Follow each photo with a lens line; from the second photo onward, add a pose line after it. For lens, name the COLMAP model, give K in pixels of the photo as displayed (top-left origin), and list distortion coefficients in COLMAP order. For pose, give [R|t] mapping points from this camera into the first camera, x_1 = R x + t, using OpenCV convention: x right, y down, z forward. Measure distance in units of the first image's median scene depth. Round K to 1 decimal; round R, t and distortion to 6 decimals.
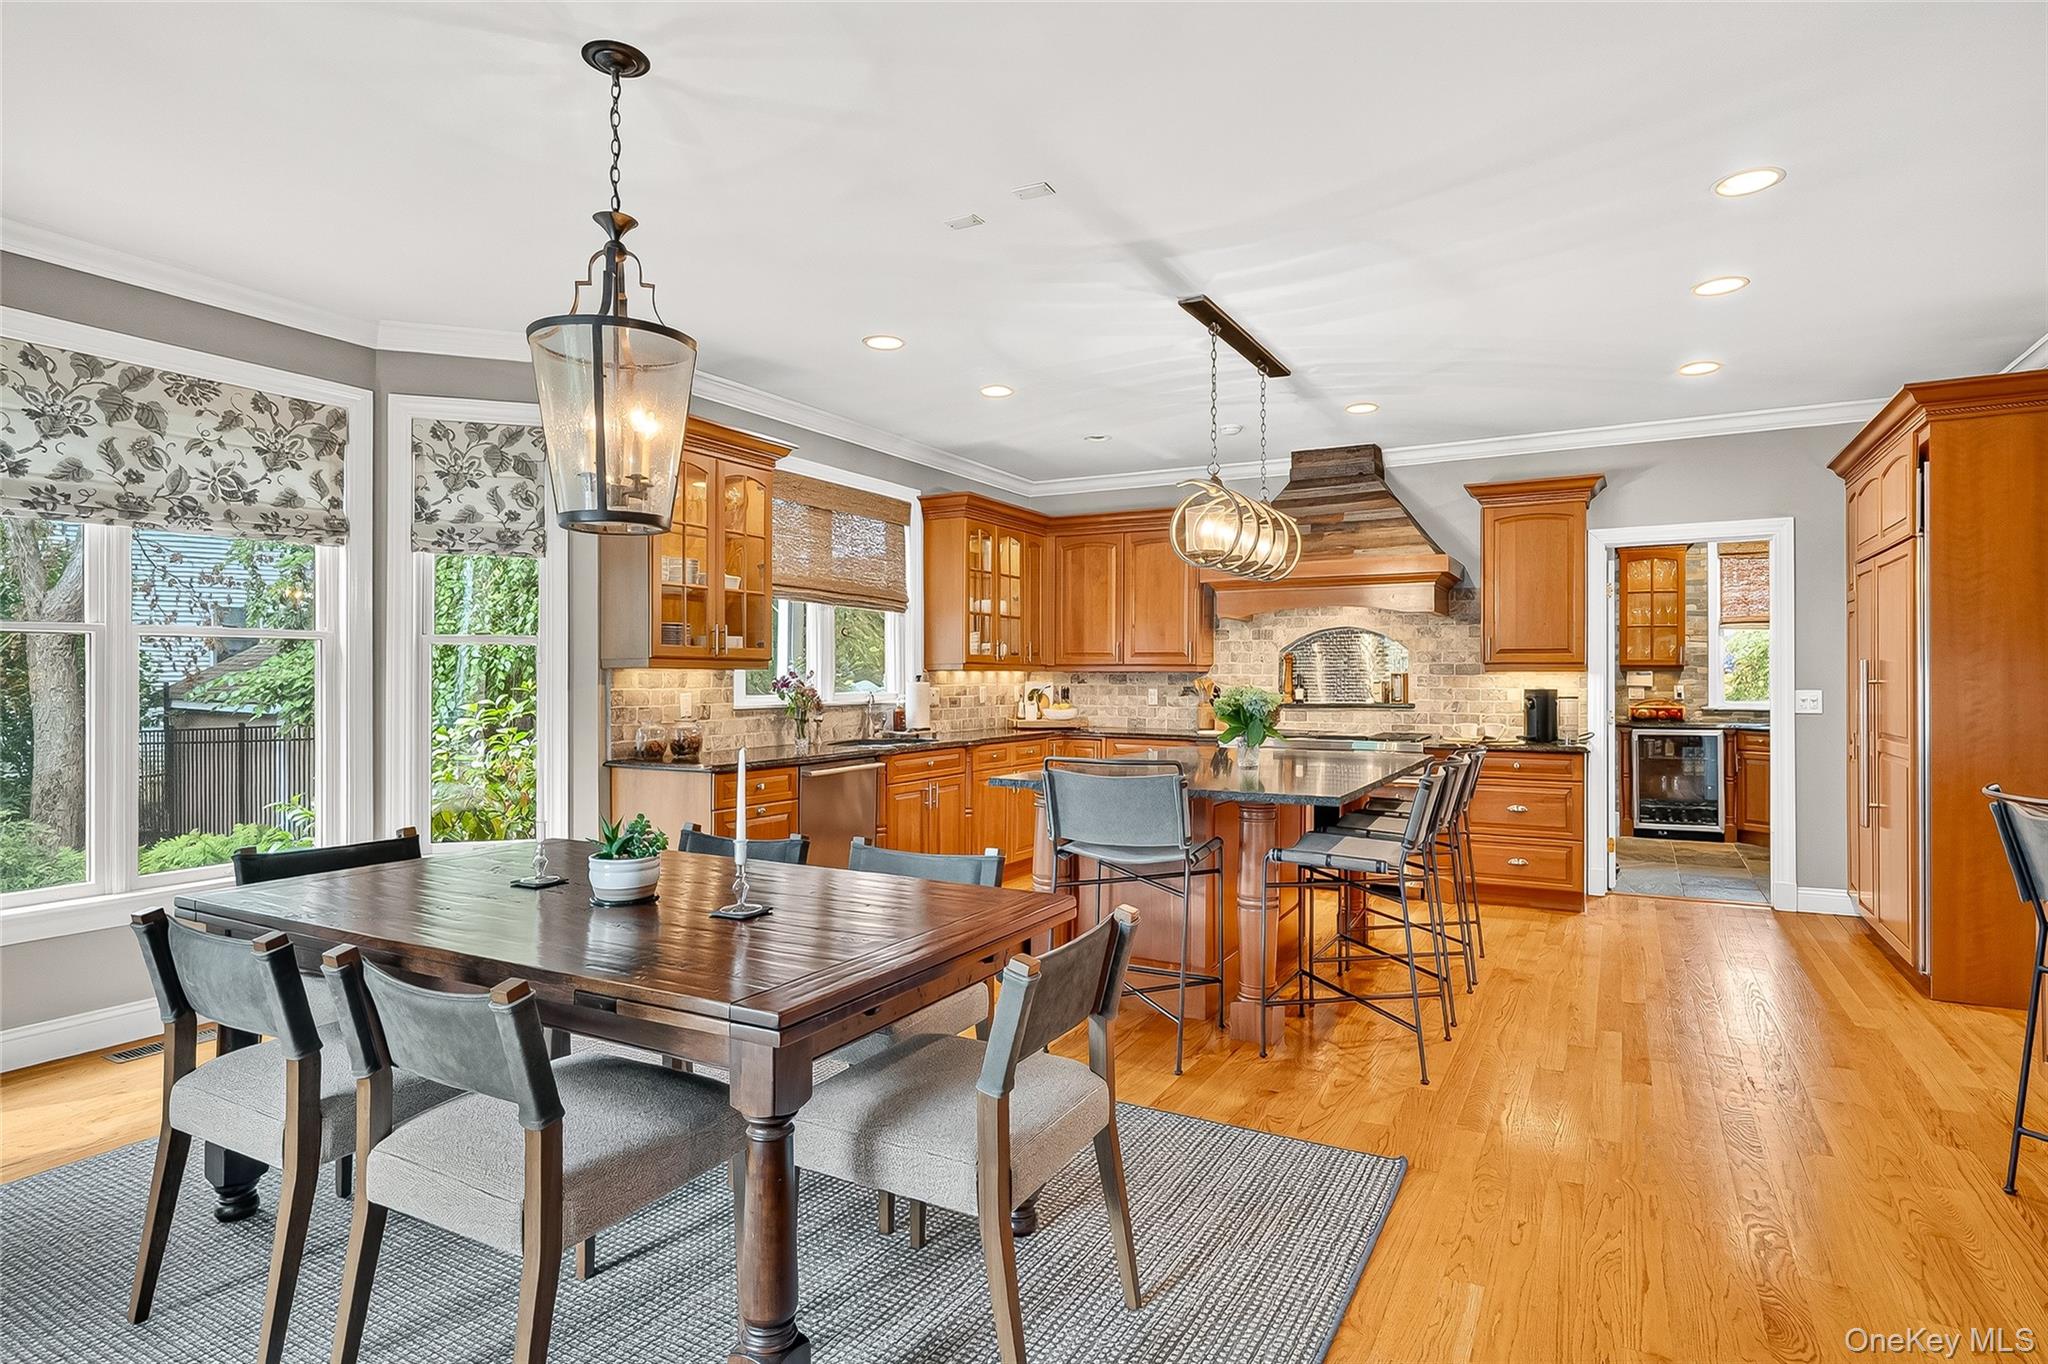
lens RADIAL K [[1065.2, 0, 1026.8], [0, 1065.2, 678.6], [0, 0, 1]] dist [0.000757, 0.000328]
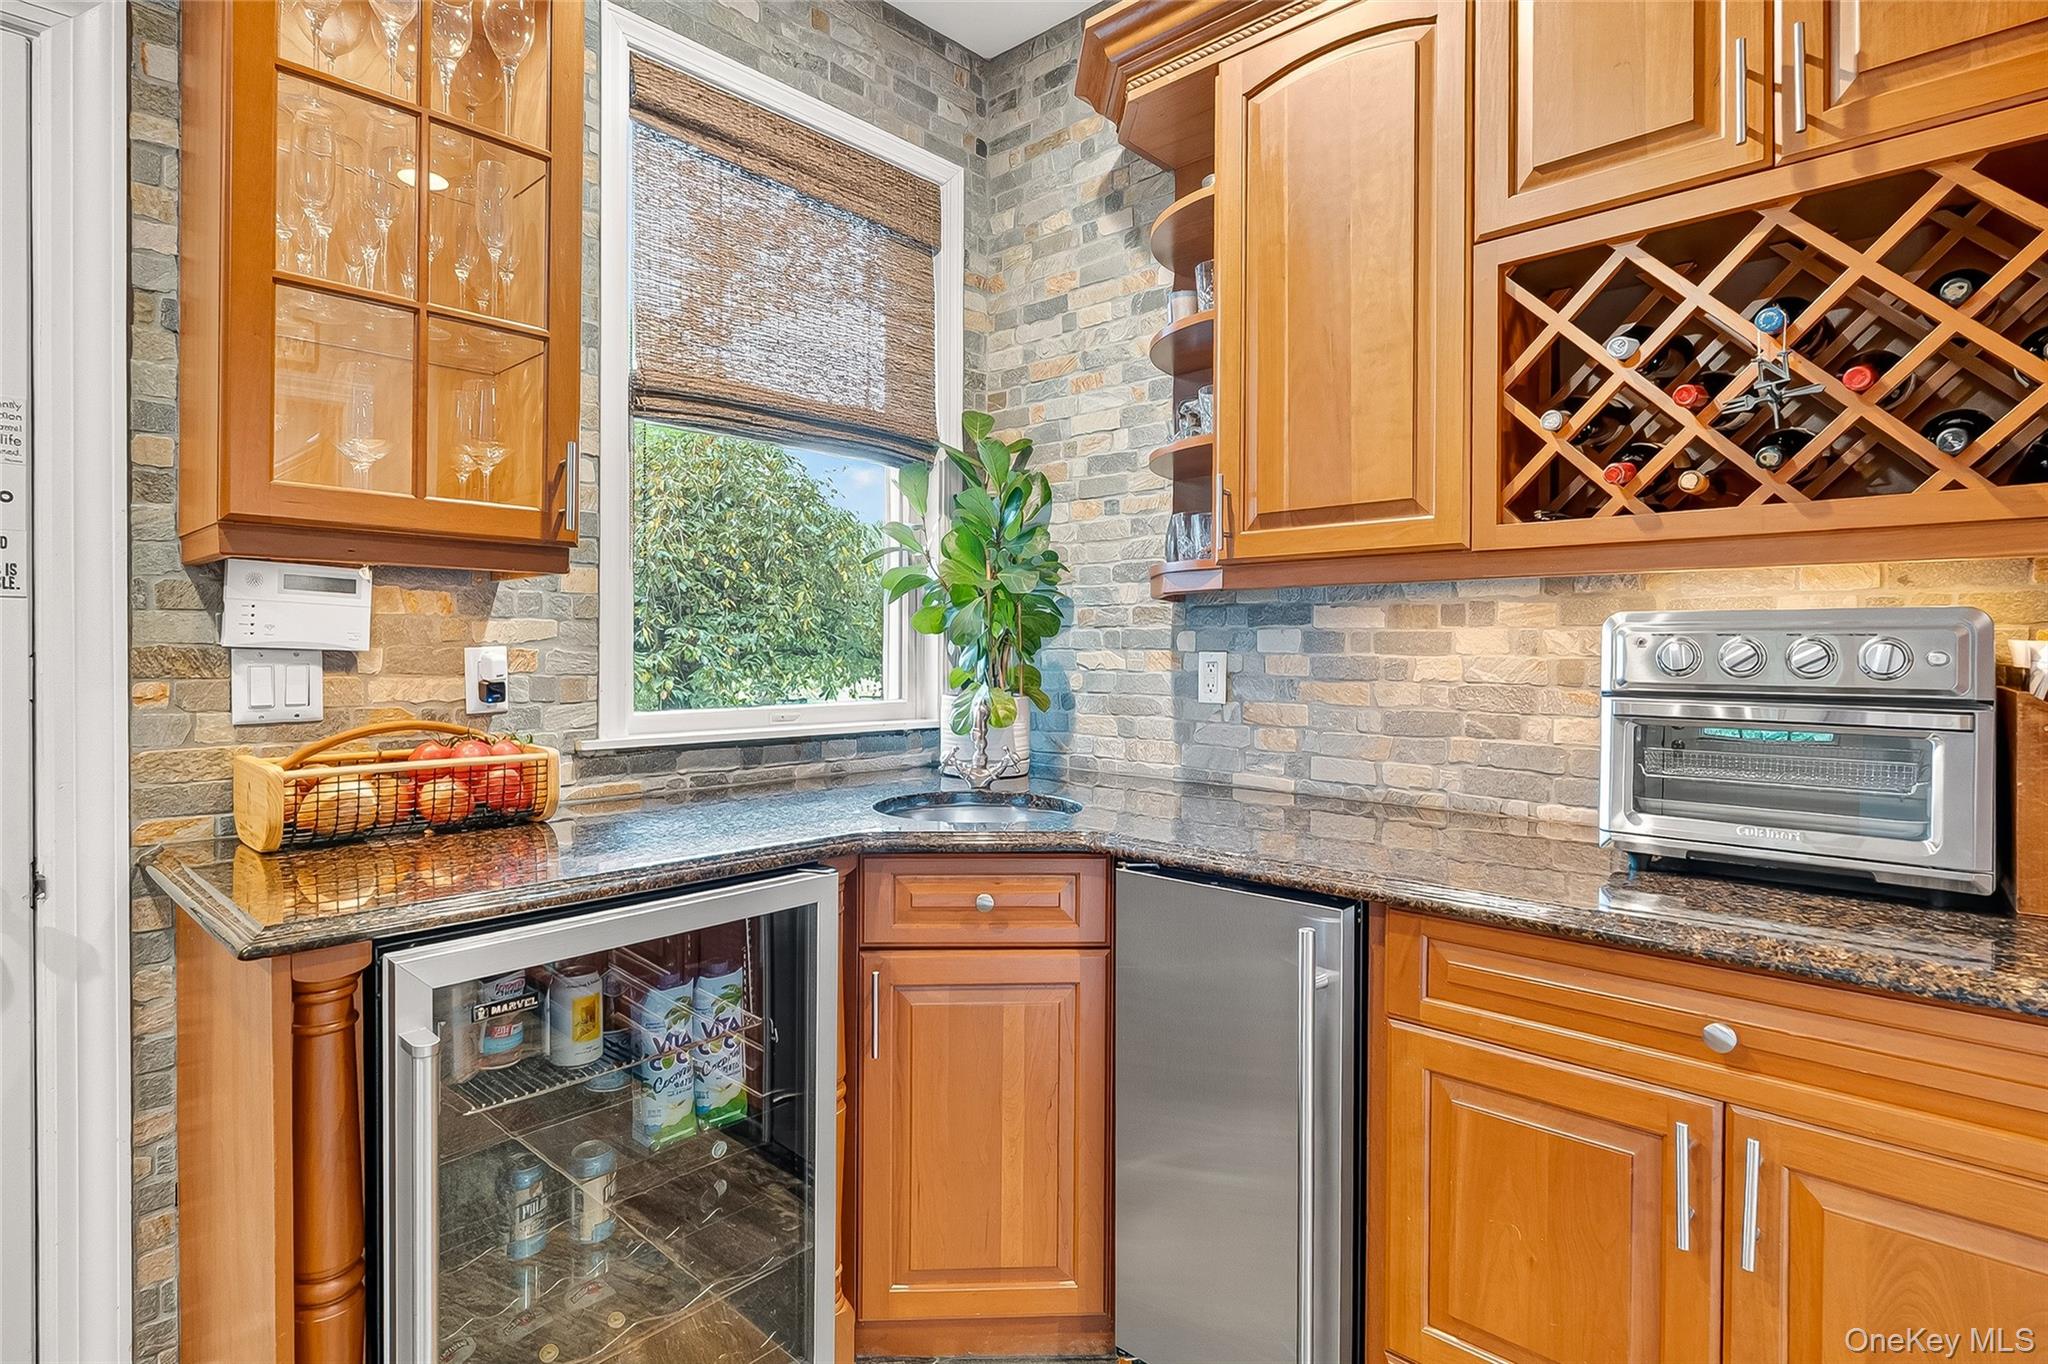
lens RADIAL K [[1065.2, 0, 1023.3], [0, 1065.2, 663.4], [0, 0, 1]] dist [0.000757, 0.000328]
pose [[0.256429, -0.010664, 0.966504, 0.535562], [0.001504, 0.999942, 0.010634, 0.009685], [-0.966562, -0.001273, 0.256430, 1.036209]]
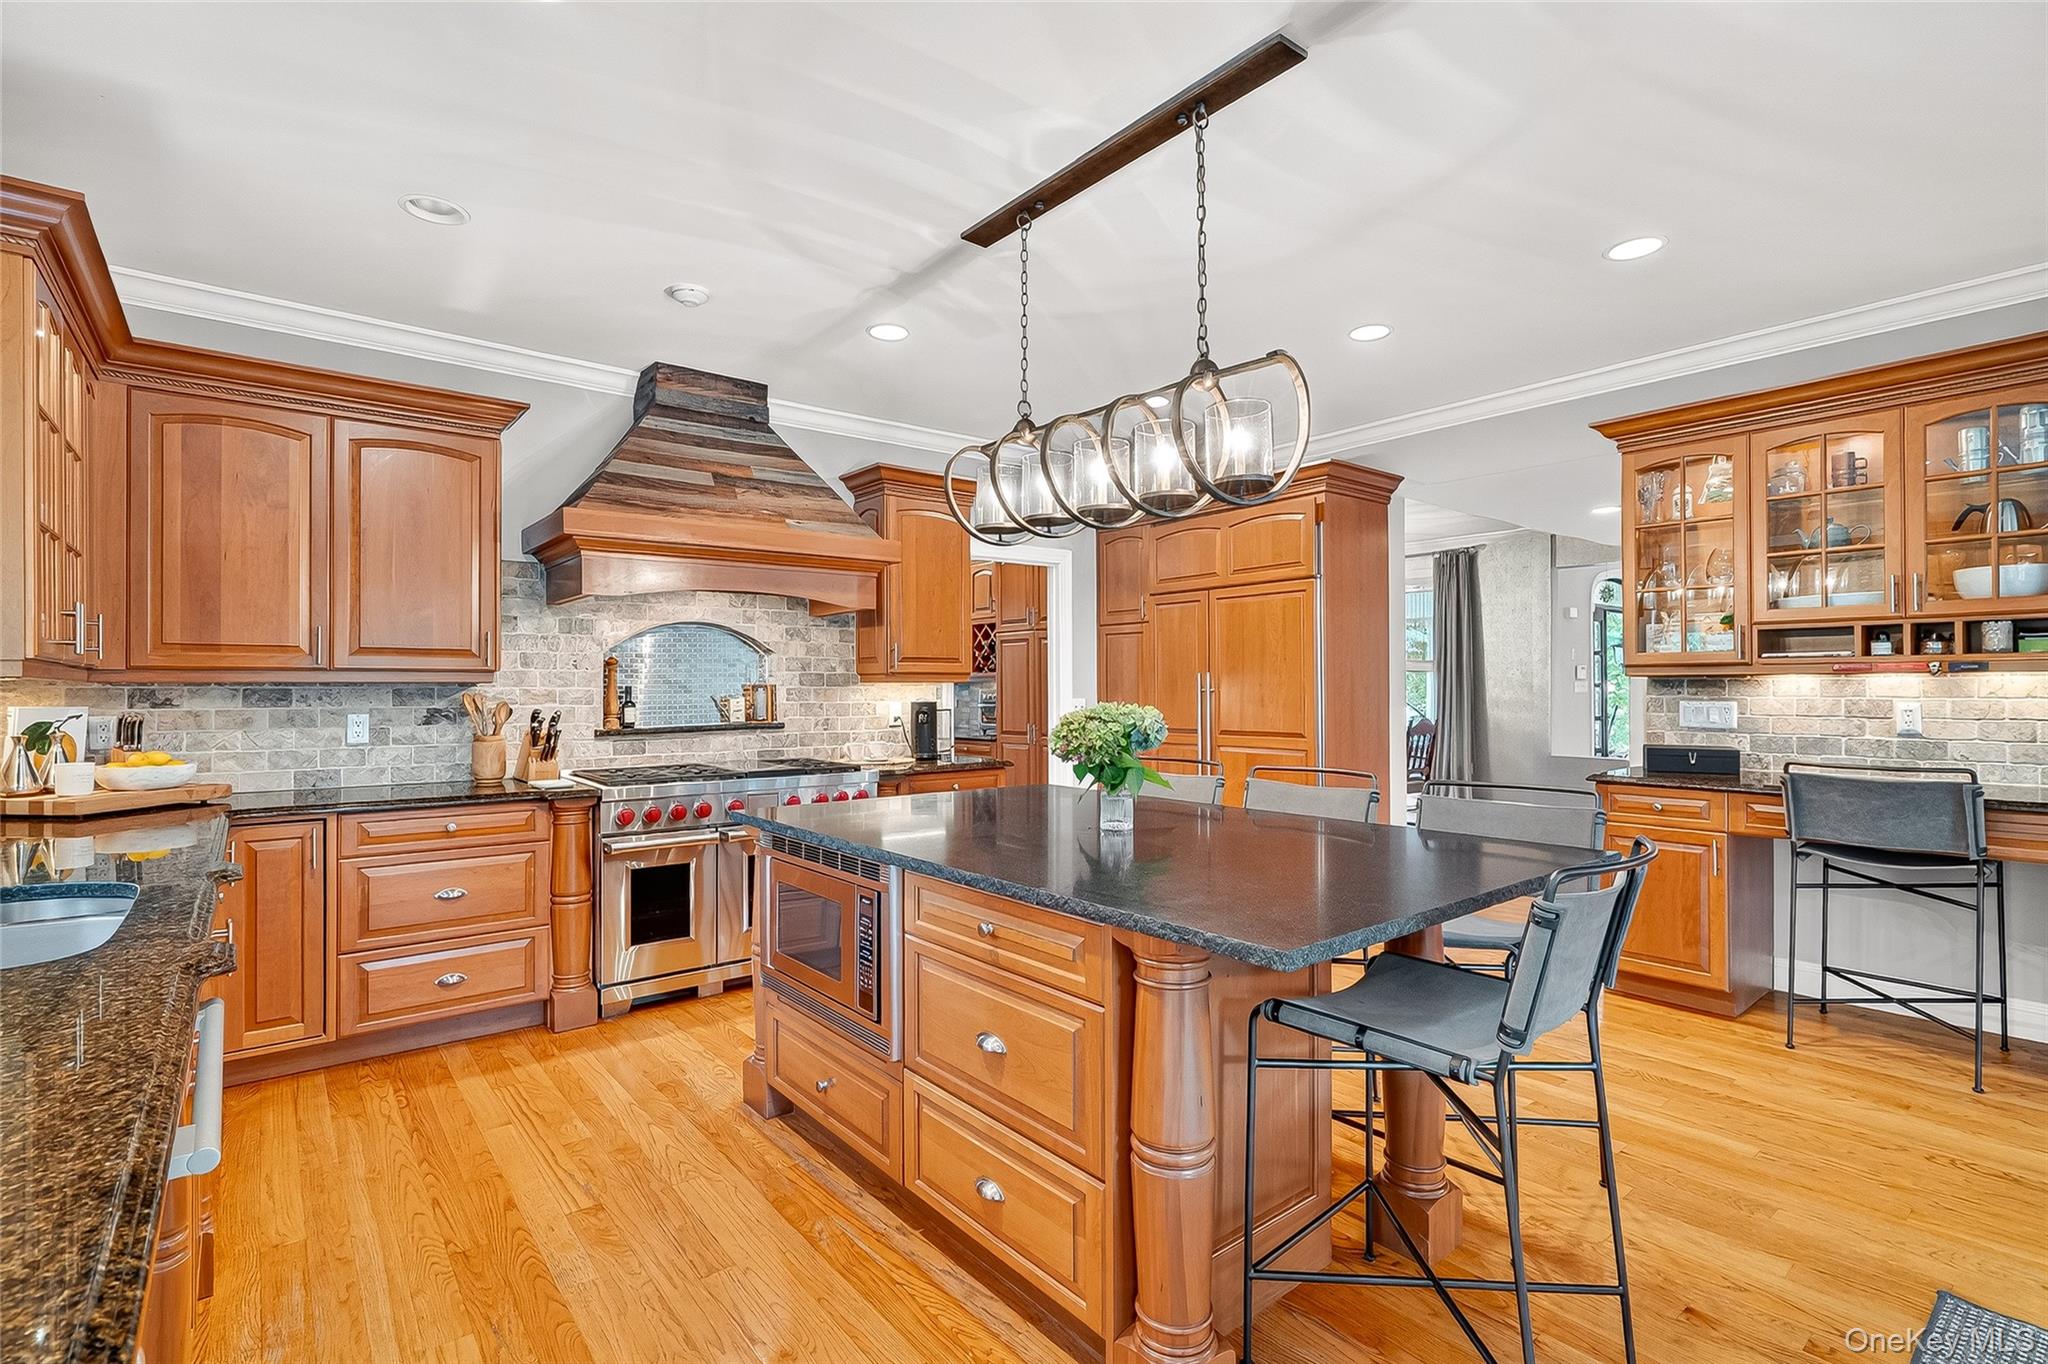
lens RADIAL K [[949.8, 0, 1021.9], [0, 949.8, 675.4], [0, 0, 1]] dist [-0.003631, 0.000101]
pose [[0.391437, 0.006315, 0.920183, -0.207292], [0.008008, 0.999915, -0.010269, -0.002924], [-0.920170, 0.011388, 0.391354, 0.512387]]
